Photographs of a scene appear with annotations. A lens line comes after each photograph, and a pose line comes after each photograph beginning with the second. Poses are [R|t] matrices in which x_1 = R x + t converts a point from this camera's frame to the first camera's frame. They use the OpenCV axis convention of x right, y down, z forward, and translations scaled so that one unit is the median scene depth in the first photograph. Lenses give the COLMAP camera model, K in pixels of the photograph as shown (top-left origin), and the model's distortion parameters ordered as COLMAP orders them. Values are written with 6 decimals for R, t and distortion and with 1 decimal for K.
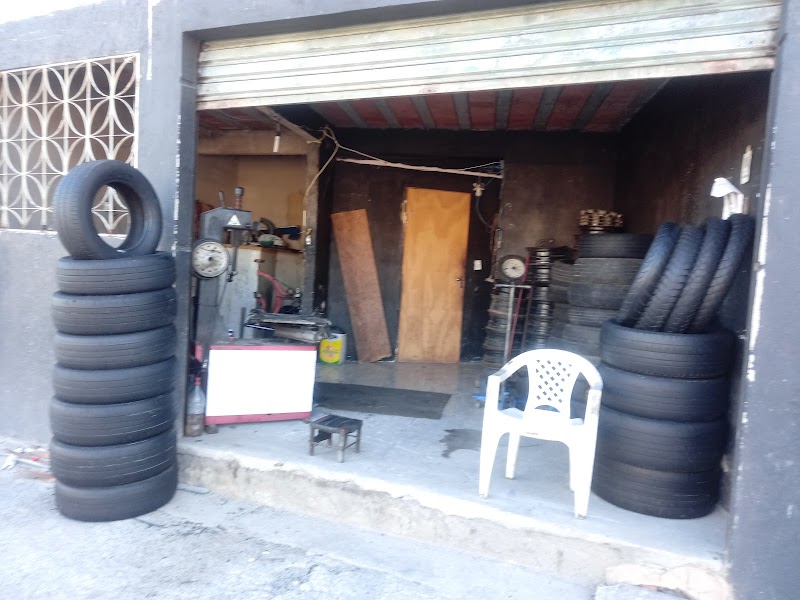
lens RADIAL K [[593.0, 0, 400.0], [0, 593.0, 300.0], [0, 0, 1]] dist [0.013485, -0.002170]
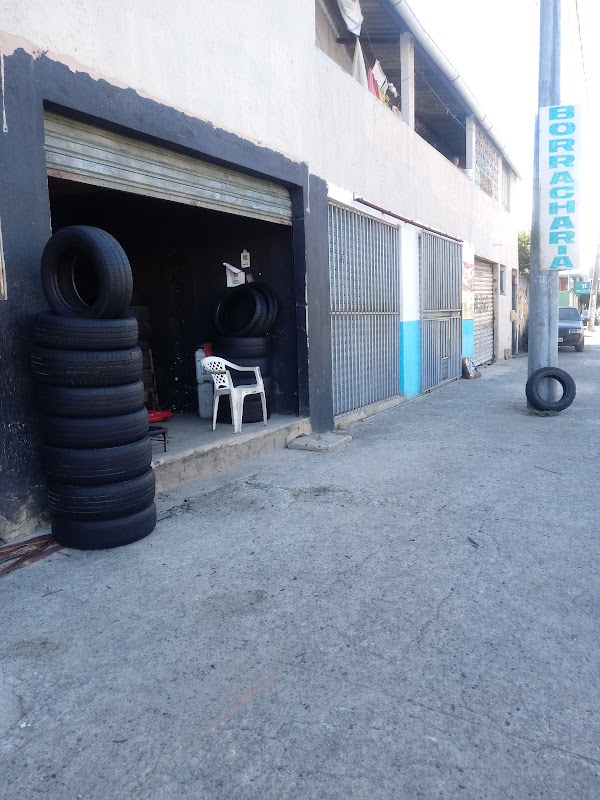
lens RADIAL K [[593.0, 0, 300.0], [0, 593.0, 400.0], [0, 0, 1]] dist [0.013485, -0.002170]
pose [[0.151314, -0.182169, 0.971555, -1.640029], [0.117658, 0.979204, 0.165278, -0.056366], [-0.981459, 0.089302, 0.169600, 0.488370]]
